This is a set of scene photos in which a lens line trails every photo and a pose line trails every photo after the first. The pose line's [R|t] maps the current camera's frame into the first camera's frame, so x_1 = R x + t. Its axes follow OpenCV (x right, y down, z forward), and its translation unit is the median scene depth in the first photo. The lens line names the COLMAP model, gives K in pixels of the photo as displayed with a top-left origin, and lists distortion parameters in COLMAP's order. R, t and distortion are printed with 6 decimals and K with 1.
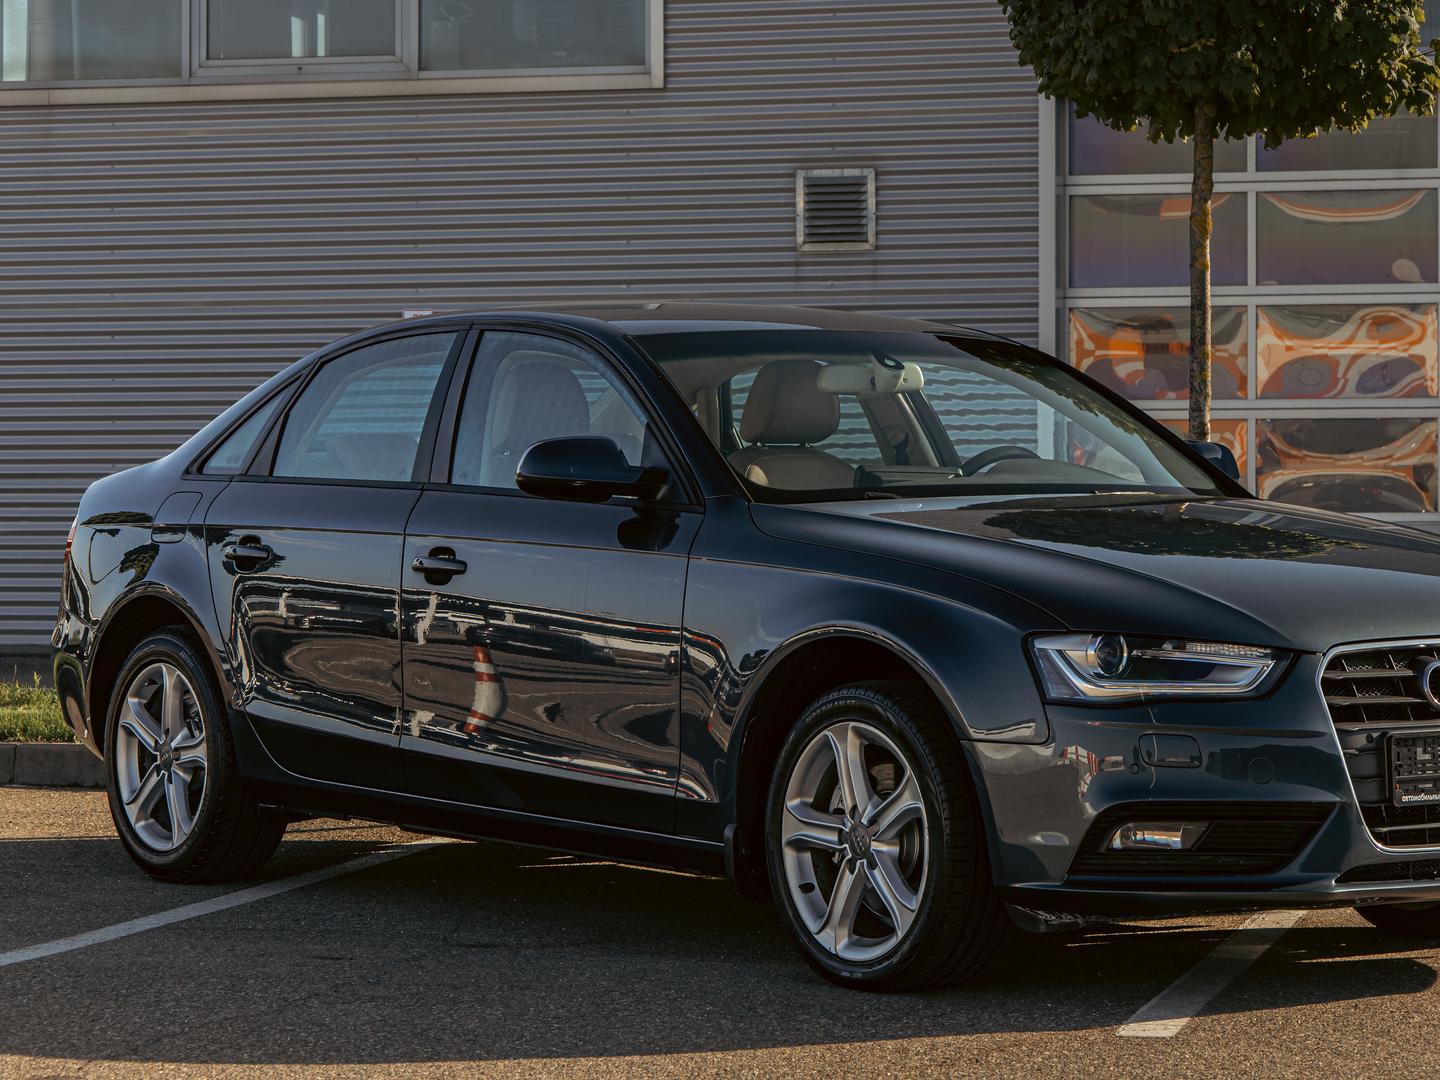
lens RADIAL K [[4126.8, 0, 717.4], [0, 4126.8, 559.8], [0, 0, 1]] dist [0.058423, 0.000000]
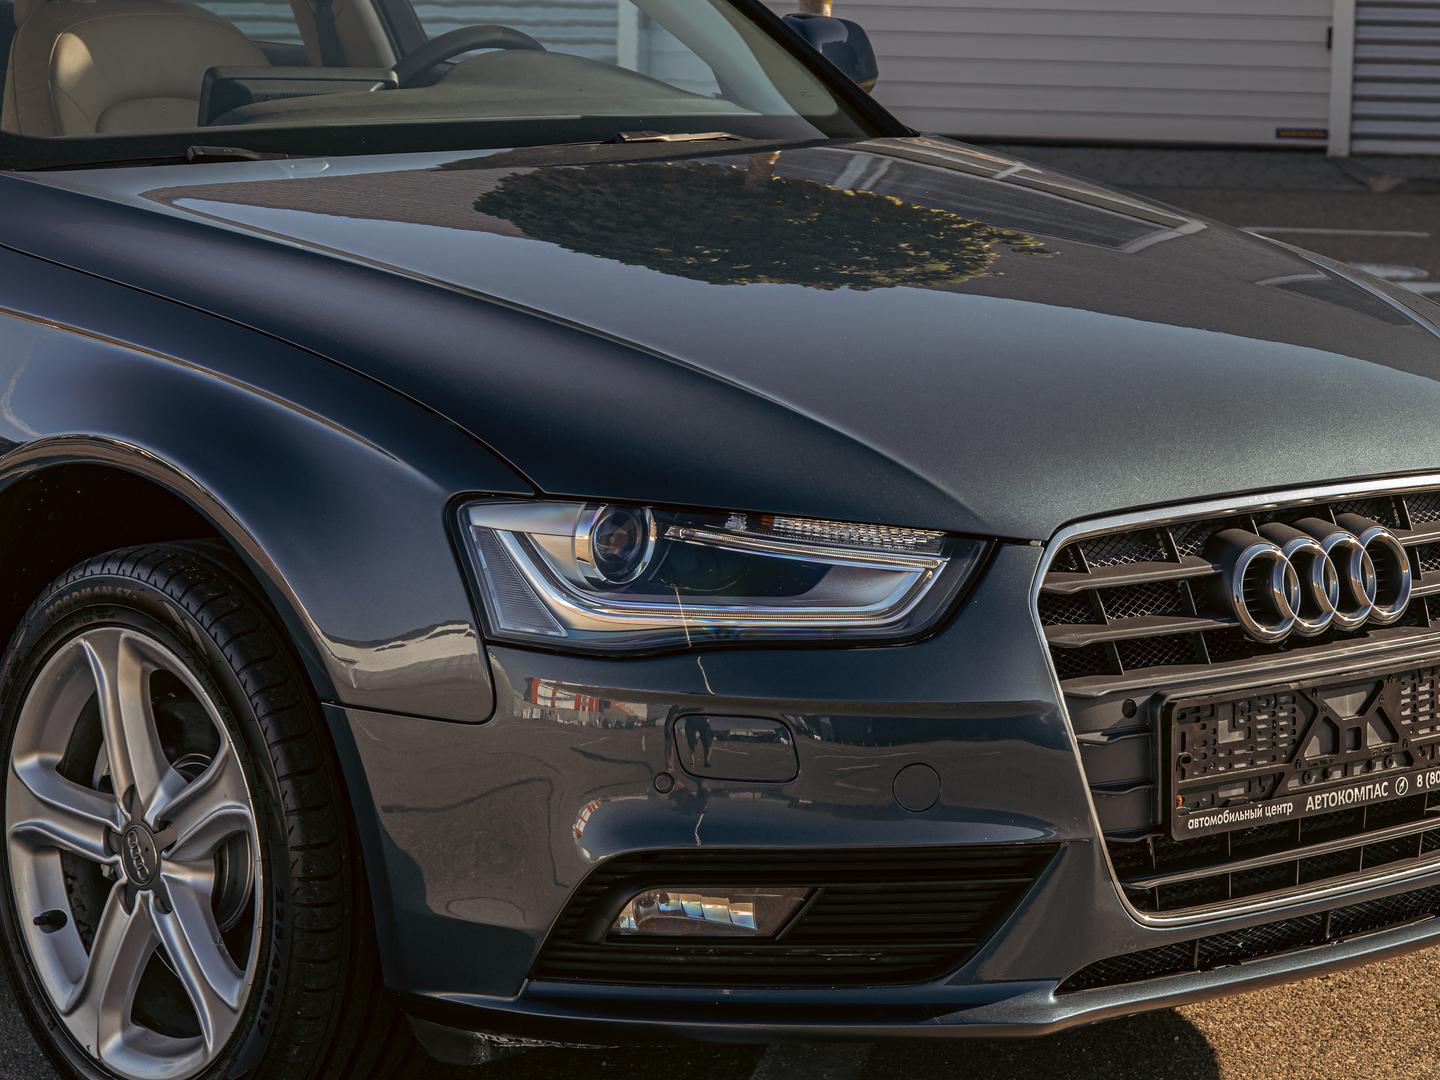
lens RADIAL K [[4126.8, 0, 712.0], [0, 4126.8, 541.2], [0, 0, 1]] dist [0.058423, 0.000000]
pose [[0.995704, 0.005486, 0.092429, 0.059430], [-0.018757, 0.989498, 0.143327, -0.048055], [-0.090672, -0.144445, 0.985350, 0.503743]]
